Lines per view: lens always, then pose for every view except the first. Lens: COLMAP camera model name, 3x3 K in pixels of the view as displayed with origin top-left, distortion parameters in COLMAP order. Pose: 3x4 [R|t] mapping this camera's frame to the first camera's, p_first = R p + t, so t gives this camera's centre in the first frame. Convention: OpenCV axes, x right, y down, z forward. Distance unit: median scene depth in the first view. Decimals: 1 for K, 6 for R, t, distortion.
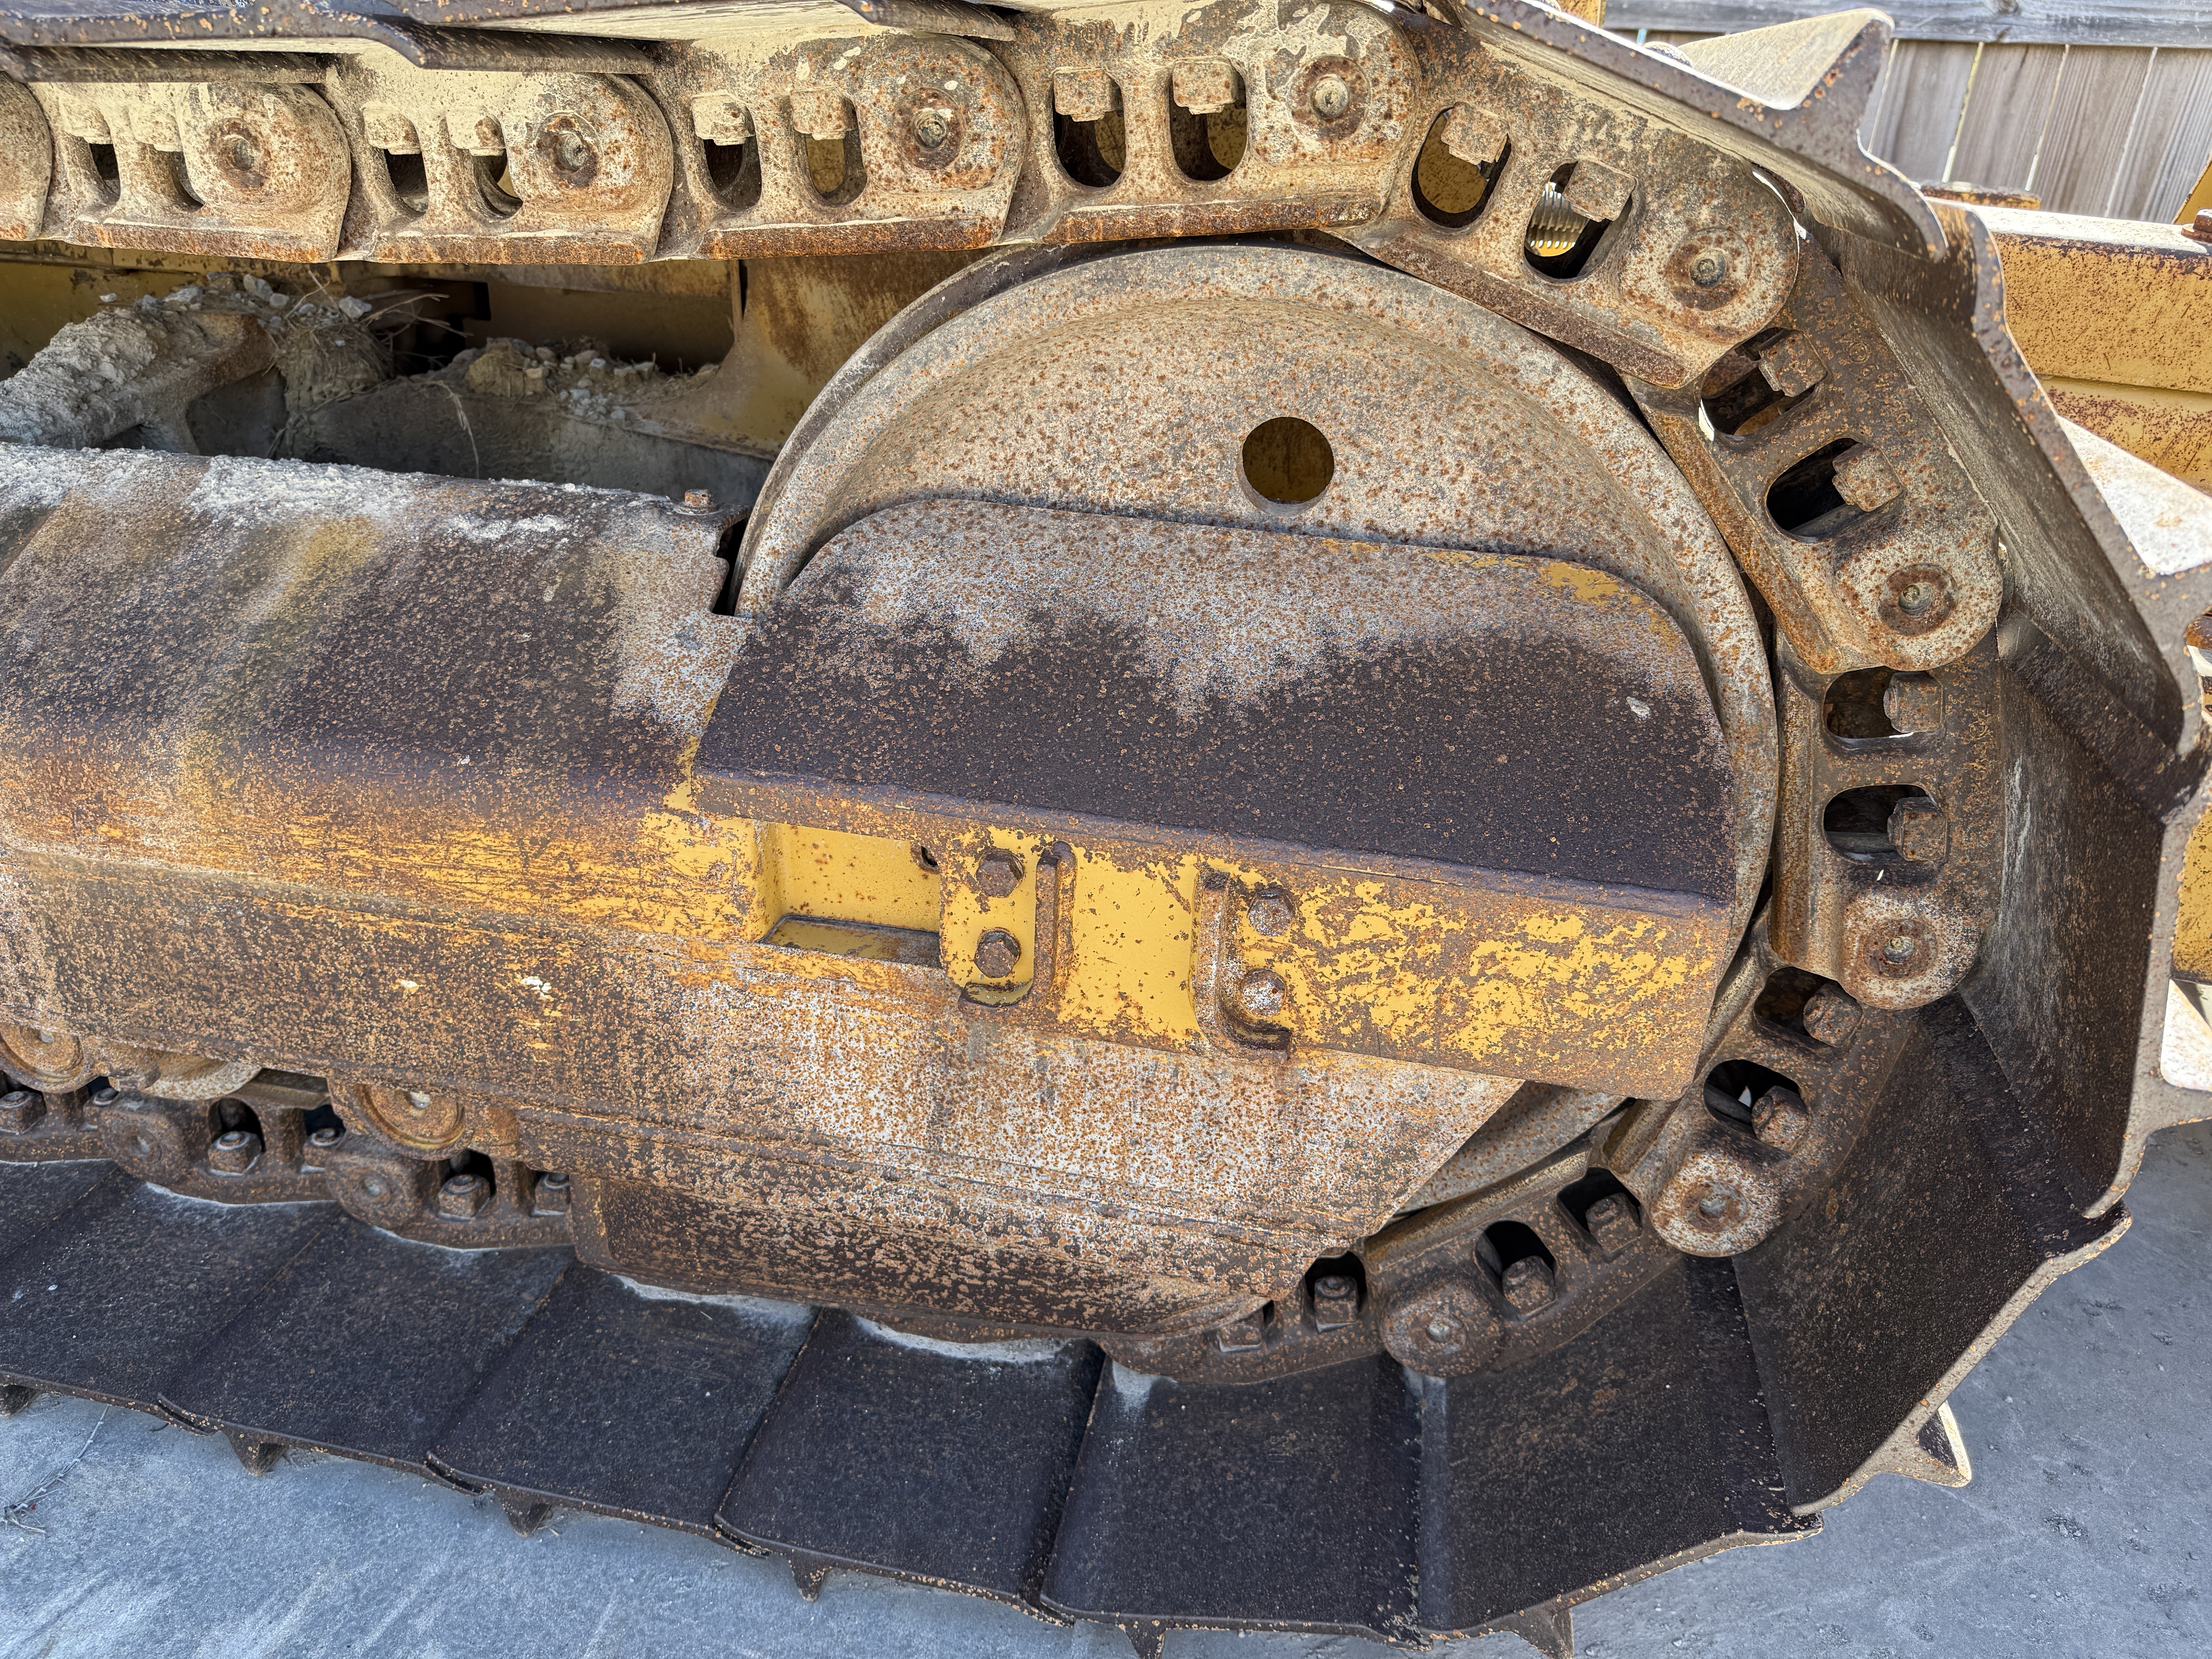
lens RADIAL K [[1558.1, 0, 1111.4], [0, 1558.1, 848.2], [0, 0, 1]] dist [0.168868, -0.345380]
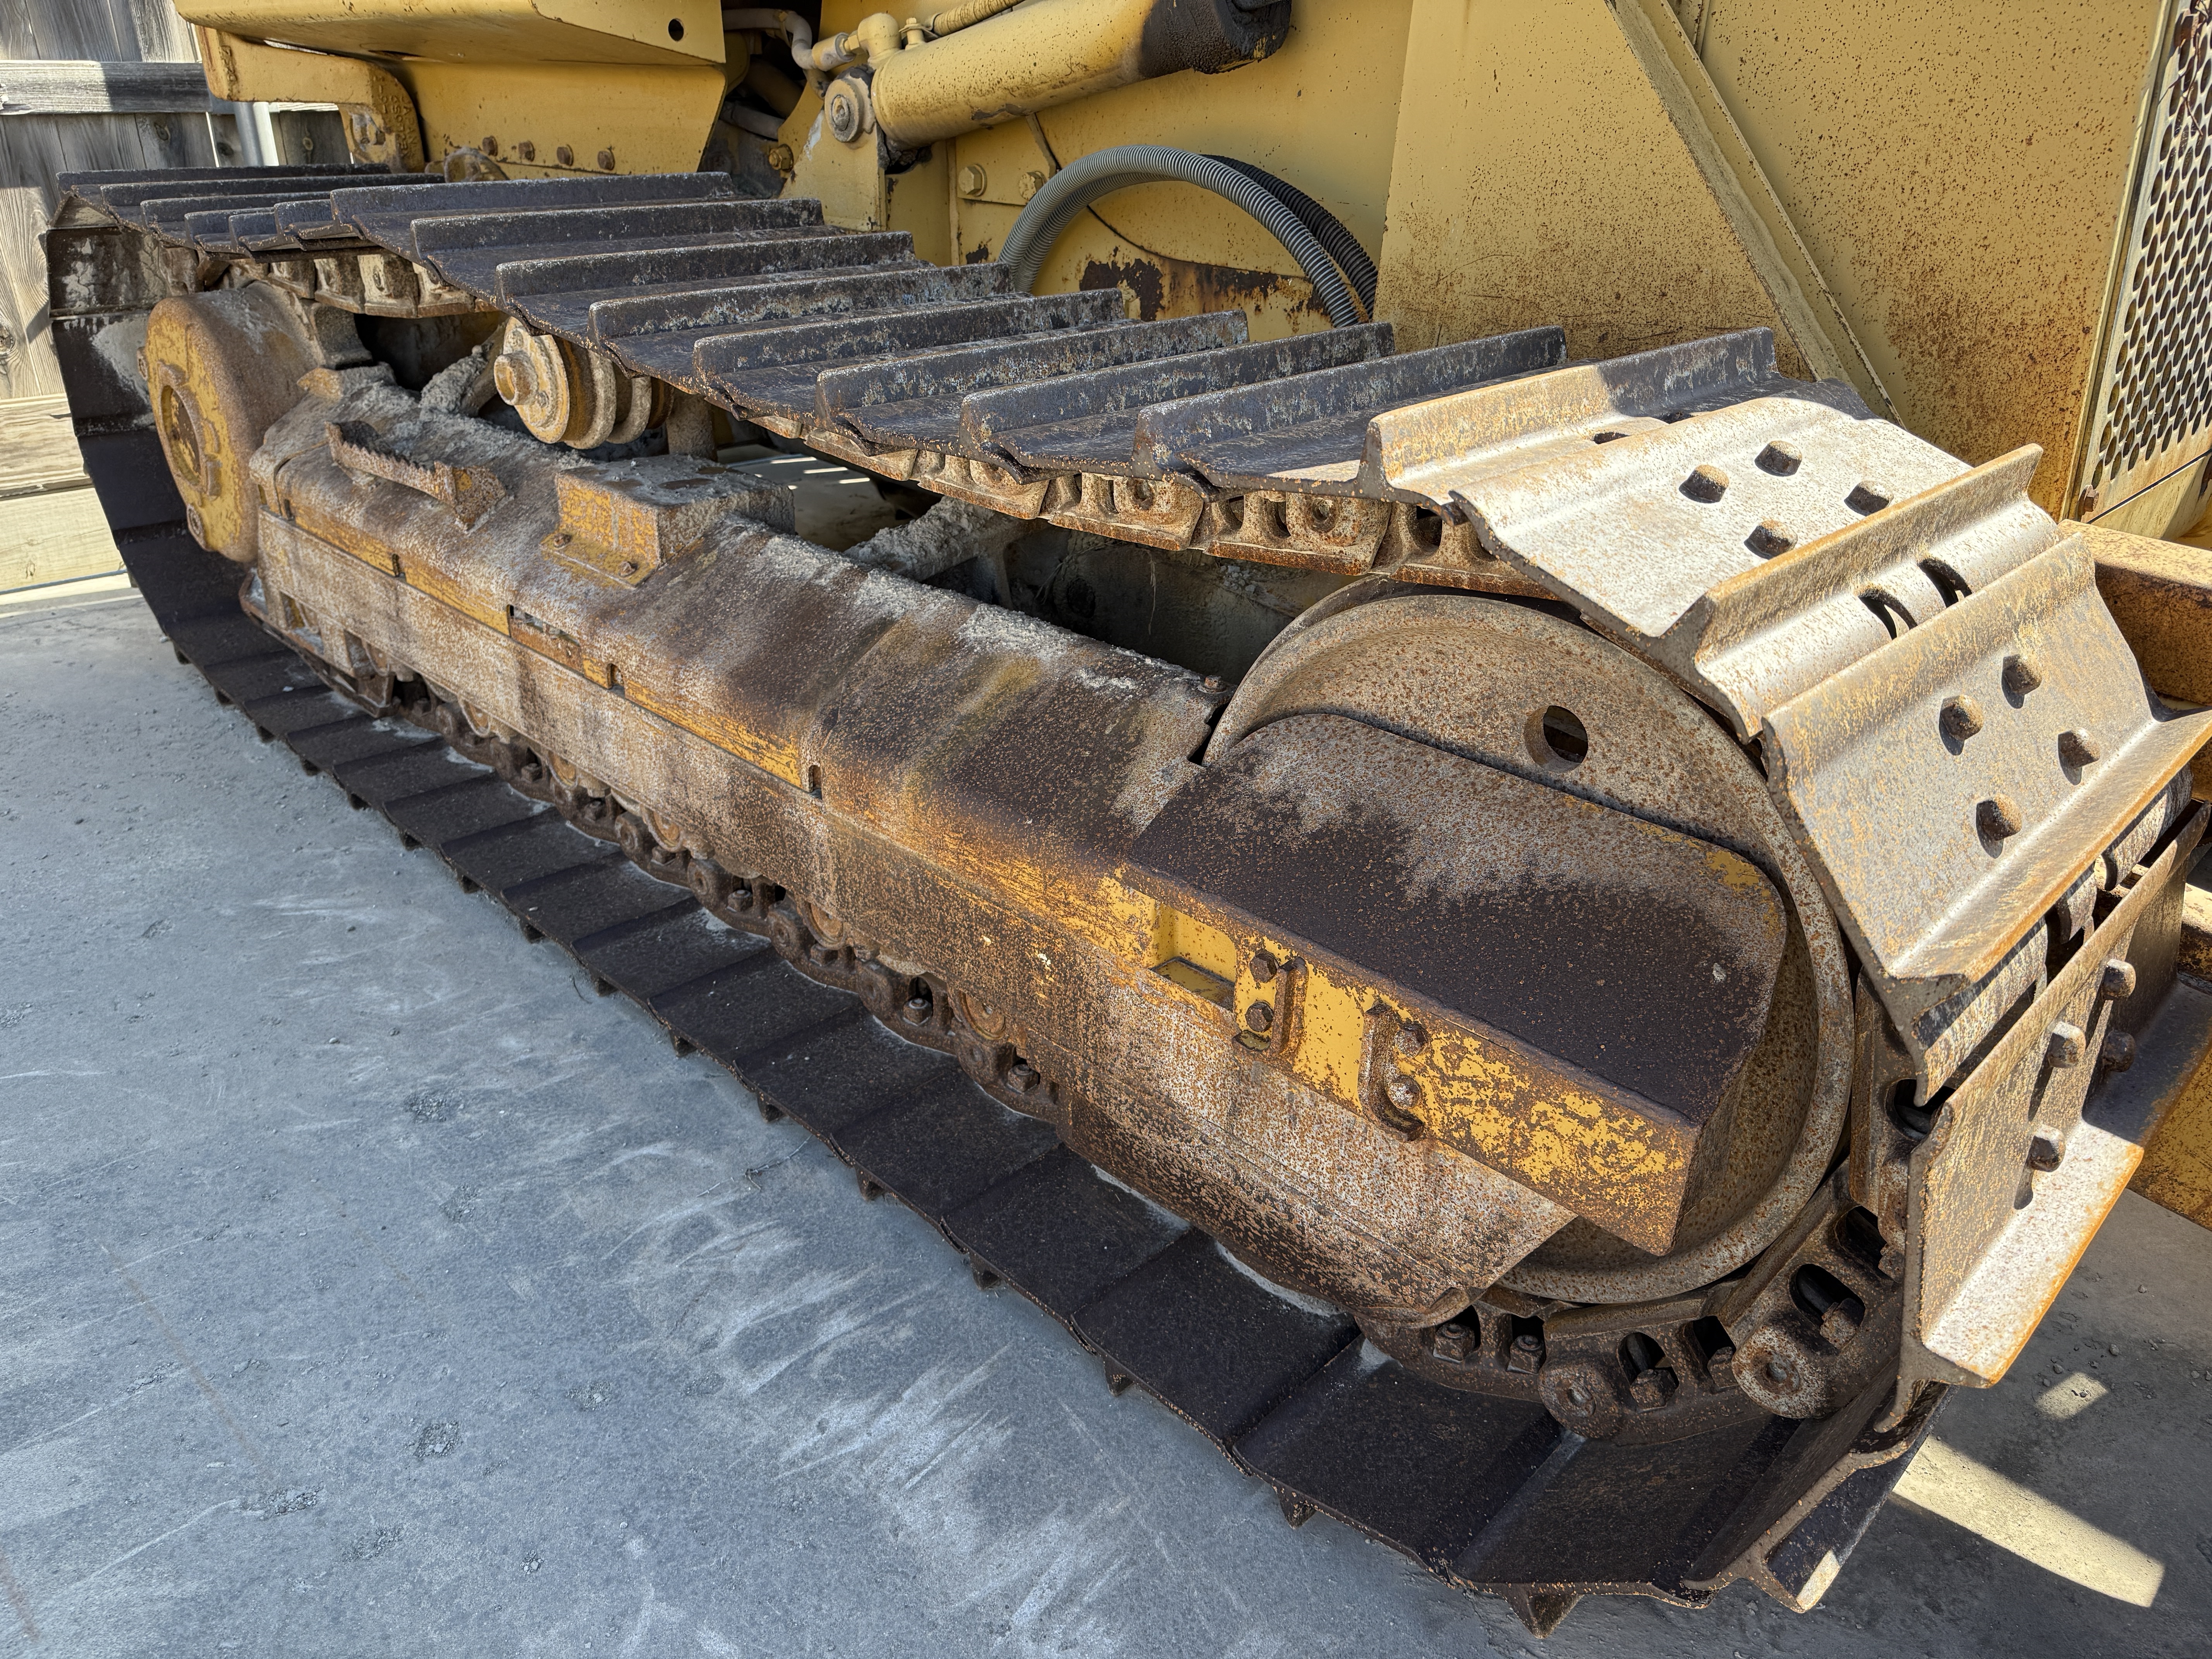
lens RADIAL K [[1558.1, 0, 1111.4], [0, 1558.1, 848.2], [0, 0, 1]] dist [0.168868, -0.345380]
pose [[0.839354, 0.221864, -0.496247, 0.509072], [-0.225827, 0.972729, 0.052925, -0.136914], [0.494456, 0.067643, 0.866567, -0.411458]]
